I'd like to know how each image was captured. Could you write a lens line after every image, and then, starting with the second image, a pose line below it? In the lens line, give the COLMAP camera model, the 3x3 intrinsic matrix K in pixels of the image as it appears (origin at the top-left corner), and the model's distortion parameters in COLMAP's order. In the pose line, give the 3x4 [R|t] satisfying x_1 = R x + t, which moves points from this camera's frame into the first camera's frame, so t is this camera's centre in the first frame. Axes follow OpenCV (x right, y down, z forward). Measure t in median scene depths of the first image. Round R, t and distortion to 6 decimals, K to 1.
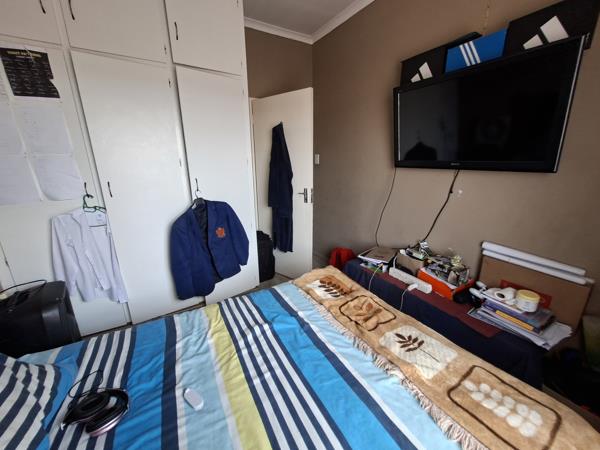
lens RADIAL K [[235.9, 0, 301.7], [0, 235.9, 223.3], [0, 0, 1]] dist [-0.002053, 0.000322]
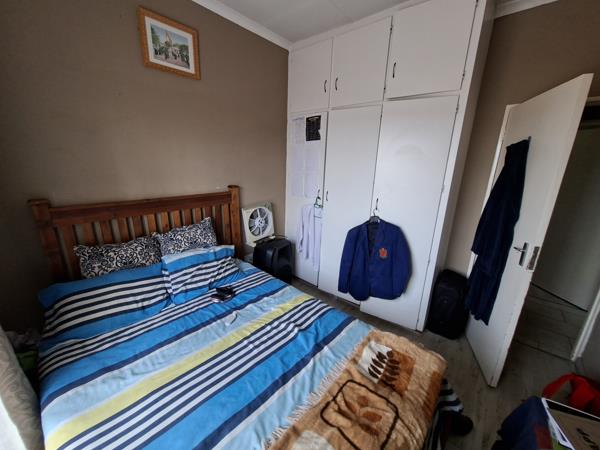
lens RADIAL K [[235.9, 0, 301.7], [0, 235.9, 223.3], [0, 0, 1]] dist [-0.002053, 0.000322]
pose [[0.309381, 0.260563, -0.914544, 0.655699], [-0.289440, 0.941899, 0.170442, -0.224236], [0.905819, 0.211974, 0.366823, 0.398022]]
